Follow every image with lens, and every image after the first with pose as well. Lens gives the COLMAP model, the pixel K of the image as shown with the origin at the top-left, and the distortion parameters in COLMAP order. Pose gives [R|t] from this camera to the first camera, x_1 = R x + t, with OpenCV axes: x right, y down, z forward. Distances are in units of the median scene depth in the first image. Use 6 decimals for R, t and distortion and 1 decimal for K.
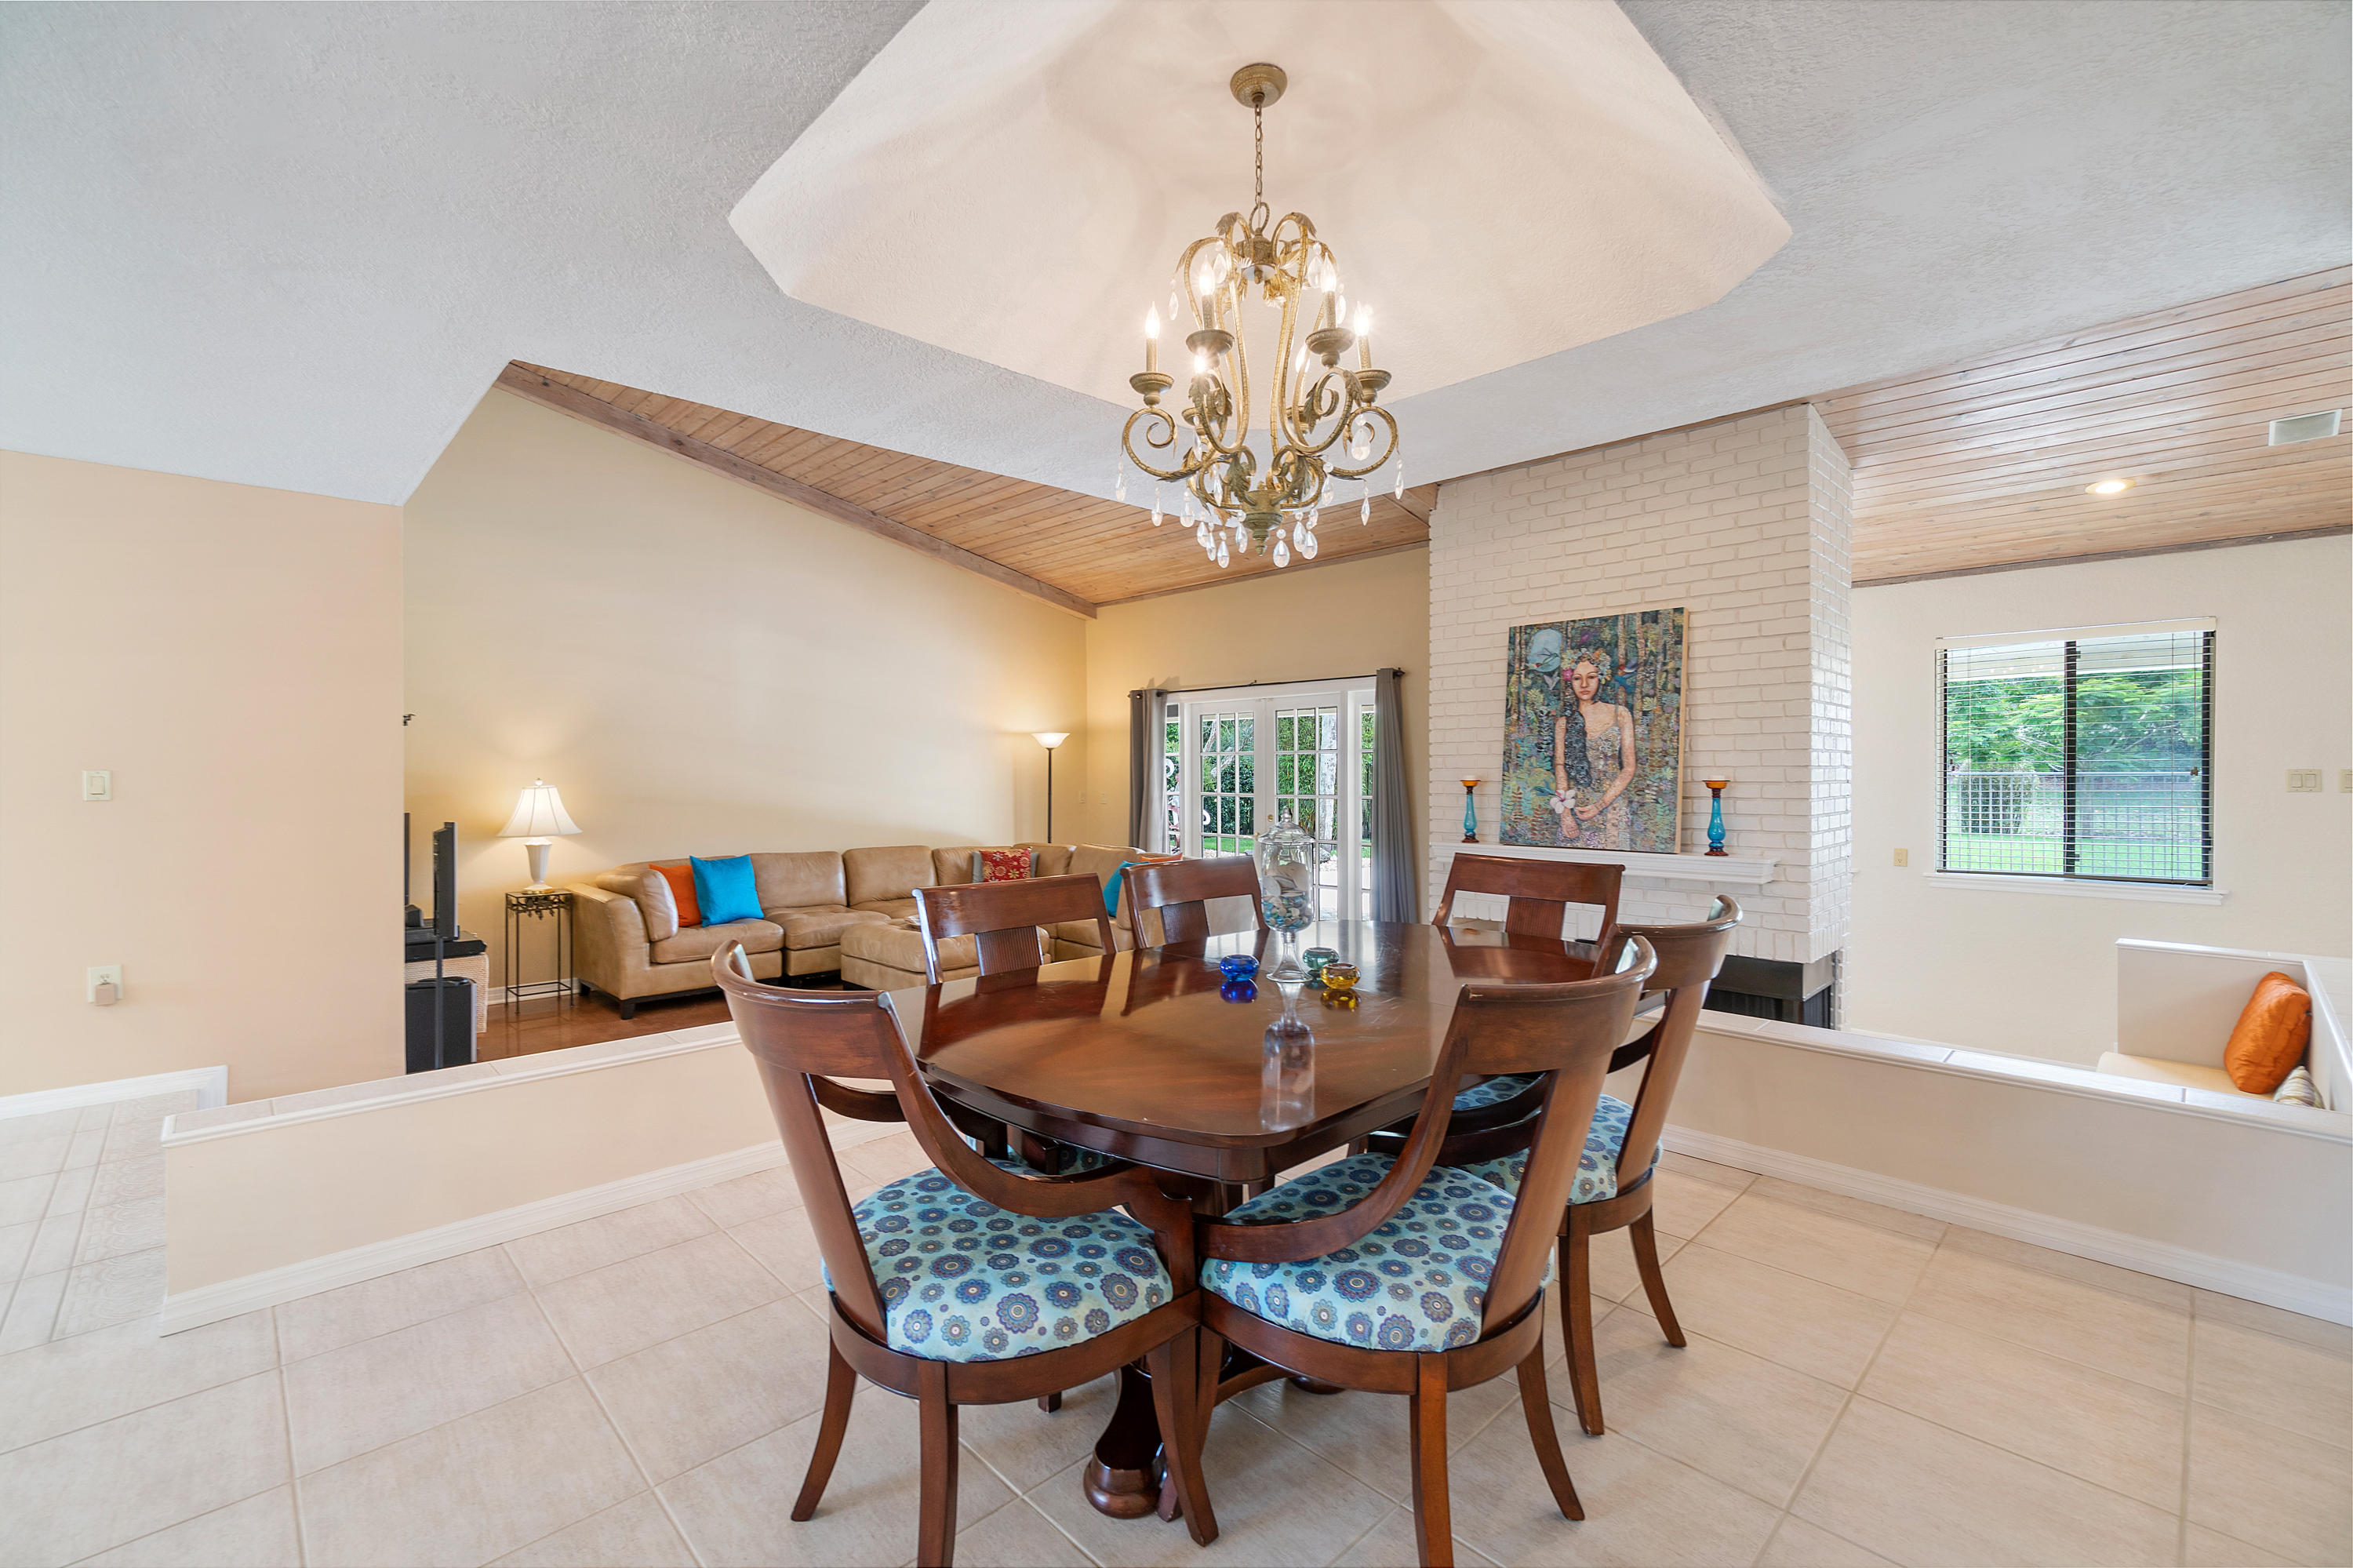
lens RADIAL K [[1006.6, 0, 1173.0], [0, 1006.6, 776.8], [0, 0, 1]] dist [-0.001828, -0.000079]
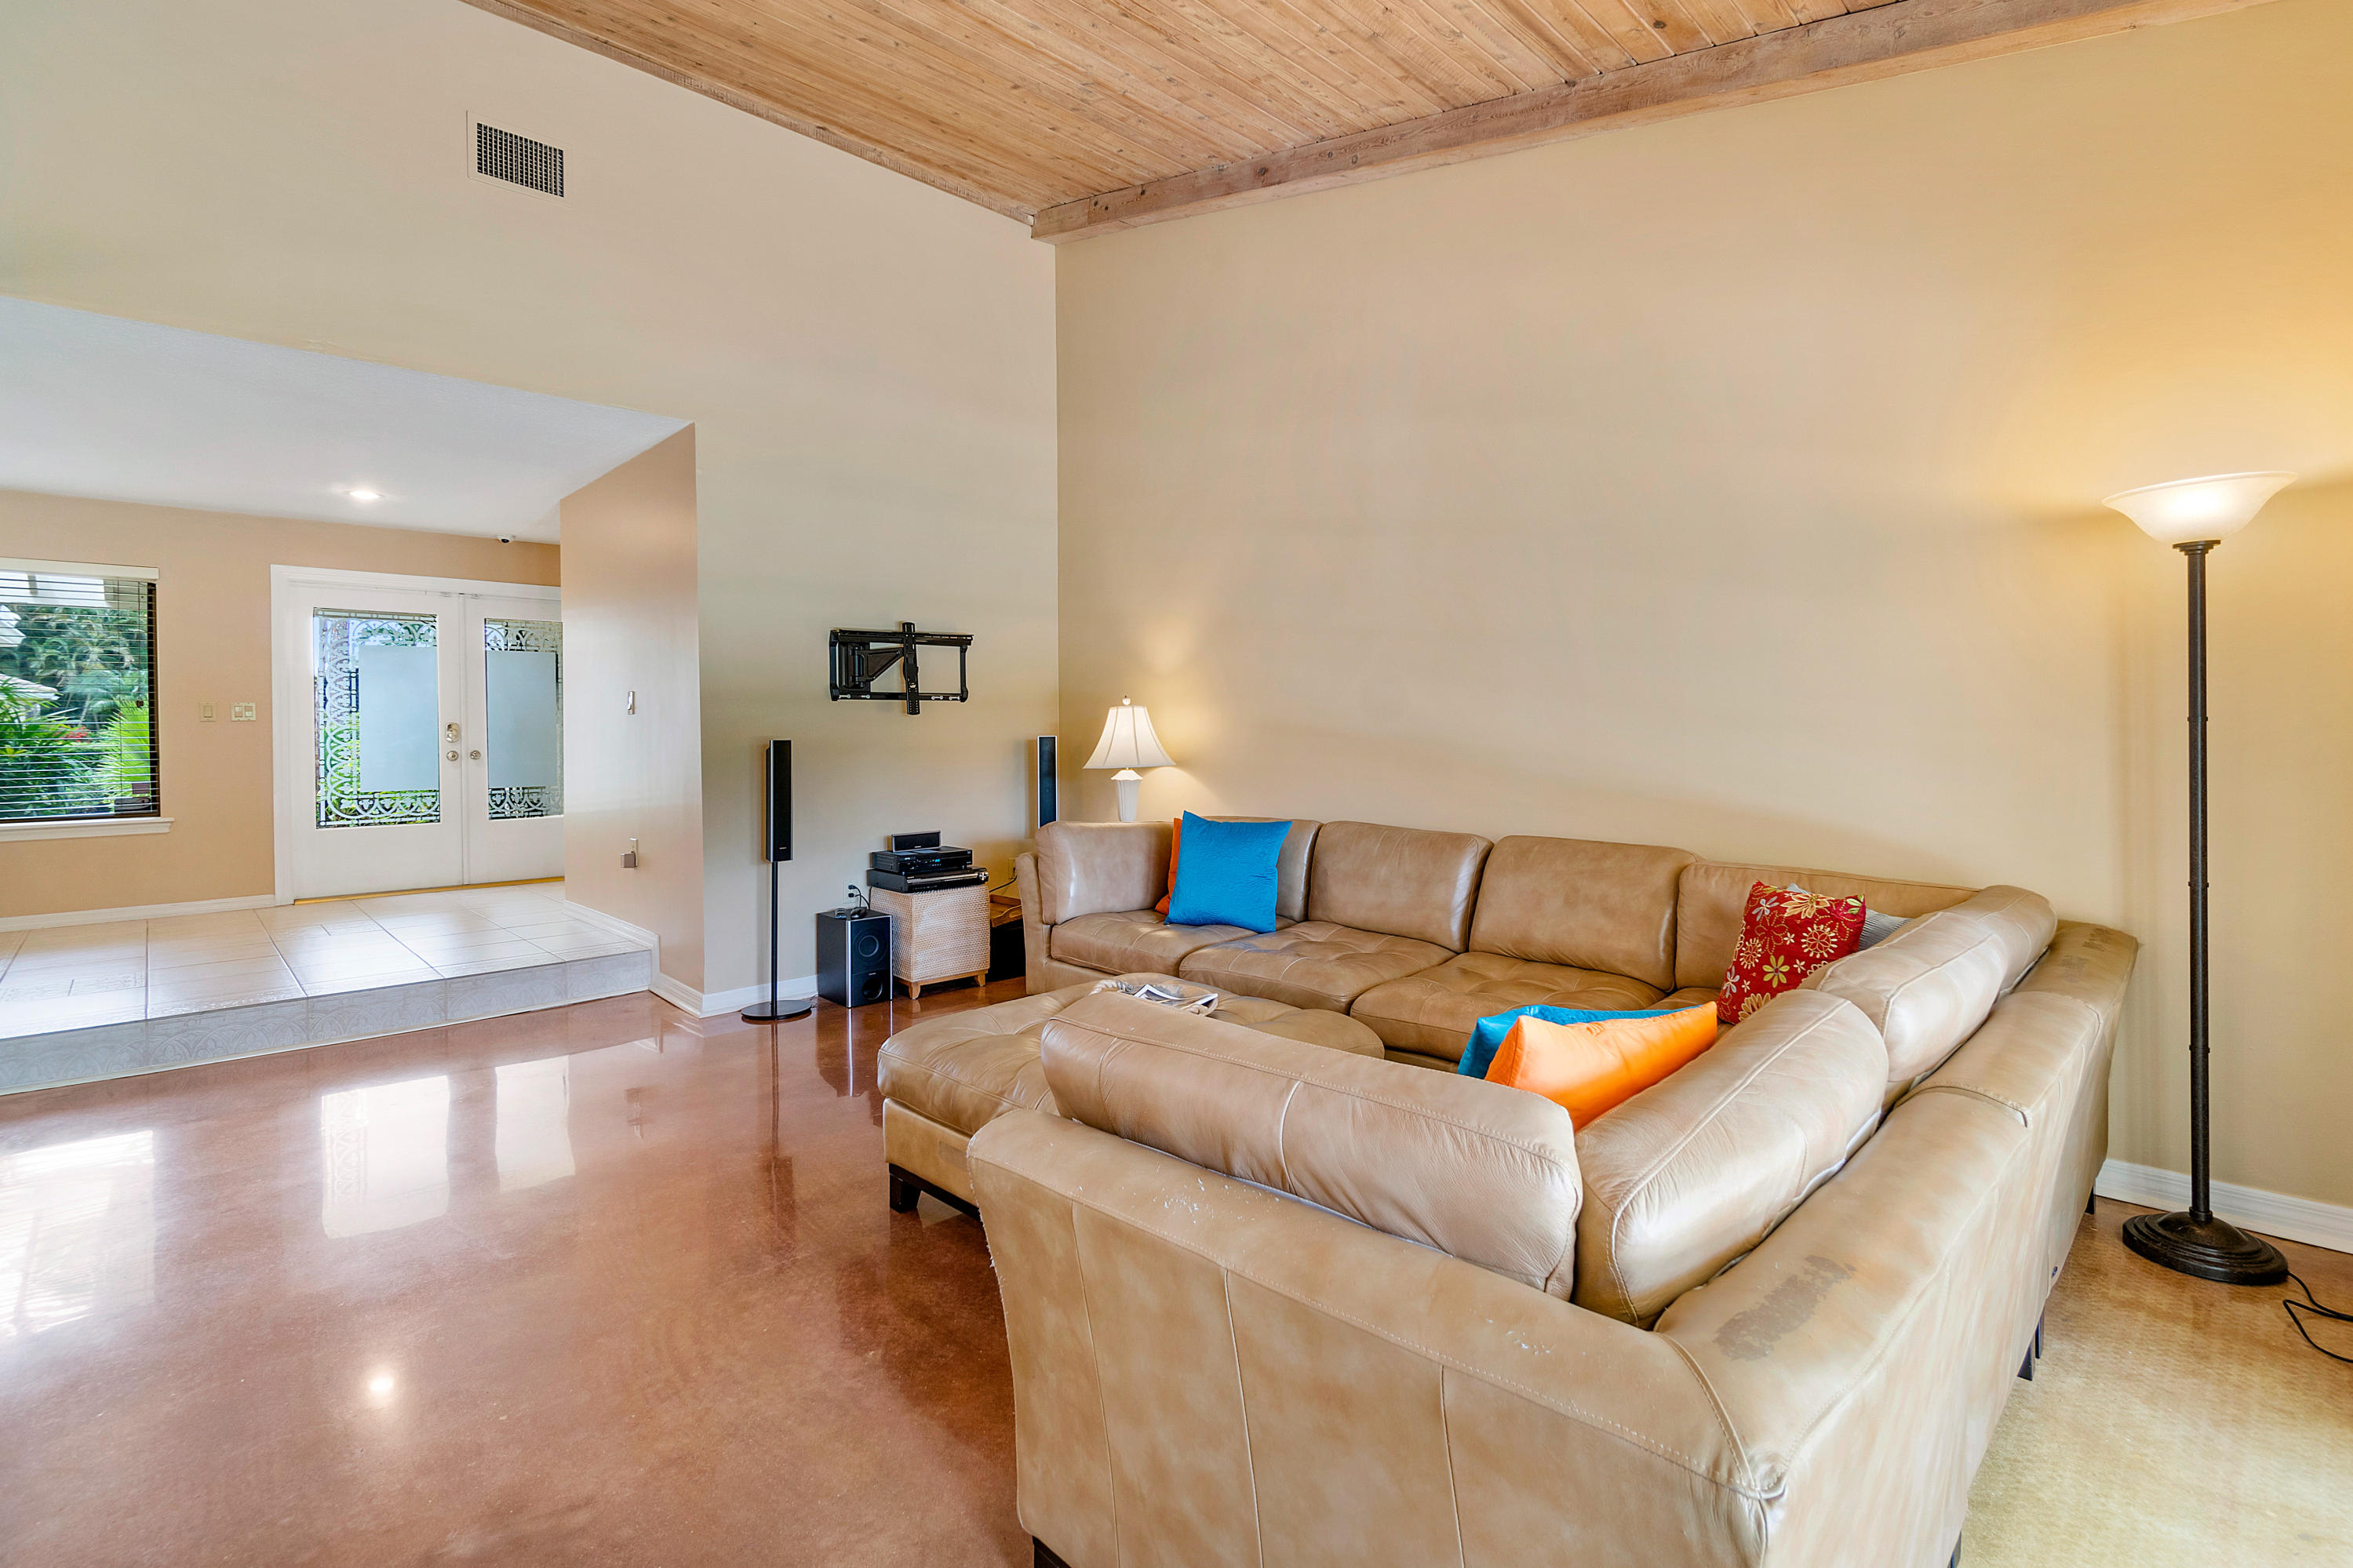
lens RADIAL K [[1093.1, 0, 1178.5], [0, 1093.1, 744.2], [0, 0, 1]] dist [-0.000248, -0.000037]
pose [[0.016274, 0.003087, -0.999863, 0.219290], [-0.001364, 0.999994, 0.003065, 0.033886], [0.999867, 0.001314, 0.016278, 0.984674]]
